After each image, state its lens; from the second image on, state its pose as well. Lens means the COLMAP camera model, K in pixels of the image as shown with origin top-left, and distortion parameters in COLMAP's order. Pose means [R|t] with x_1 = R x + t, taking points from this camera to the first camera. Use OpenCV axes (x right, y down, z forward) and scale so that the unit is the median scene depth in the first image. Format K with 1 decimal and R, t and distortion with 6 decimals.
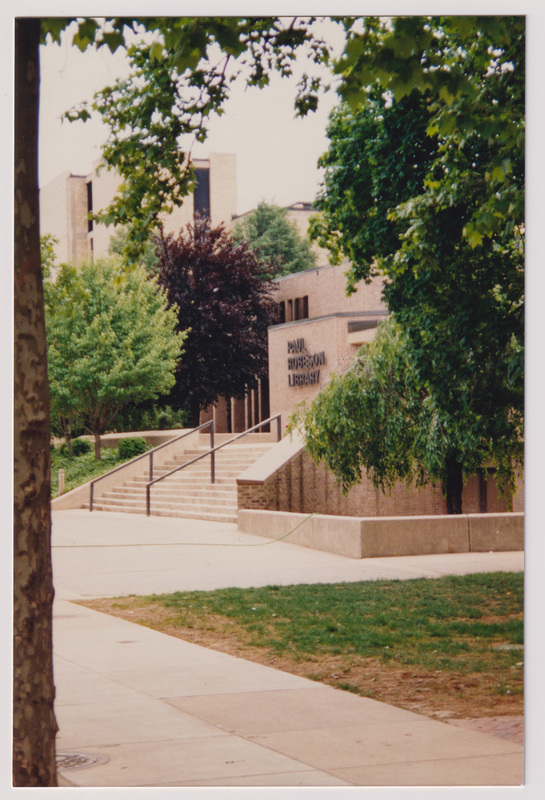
lens RADIAL K [[1714.5, 0, 272.5], [0, 1714.5, 400.0], [0, 0, 1]] dist [0.412955, 0.018523]
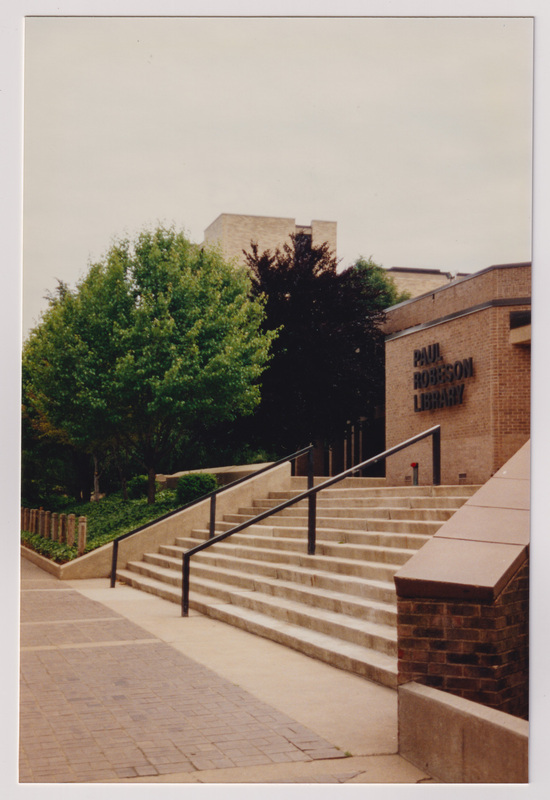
lens RADIAL K [[1161.4, 0, 273.8], [0, 1161.4, 375.0], [0, 0, 1]] dist [0.247821, -0.007108]
pose [[0.997678, 0.018681, -0.065493, -0.019946], [-0.023739, 0.996723, -0.077324, 0.018350], [0.063834, 0.078700, 0.994853, 0.534091]]
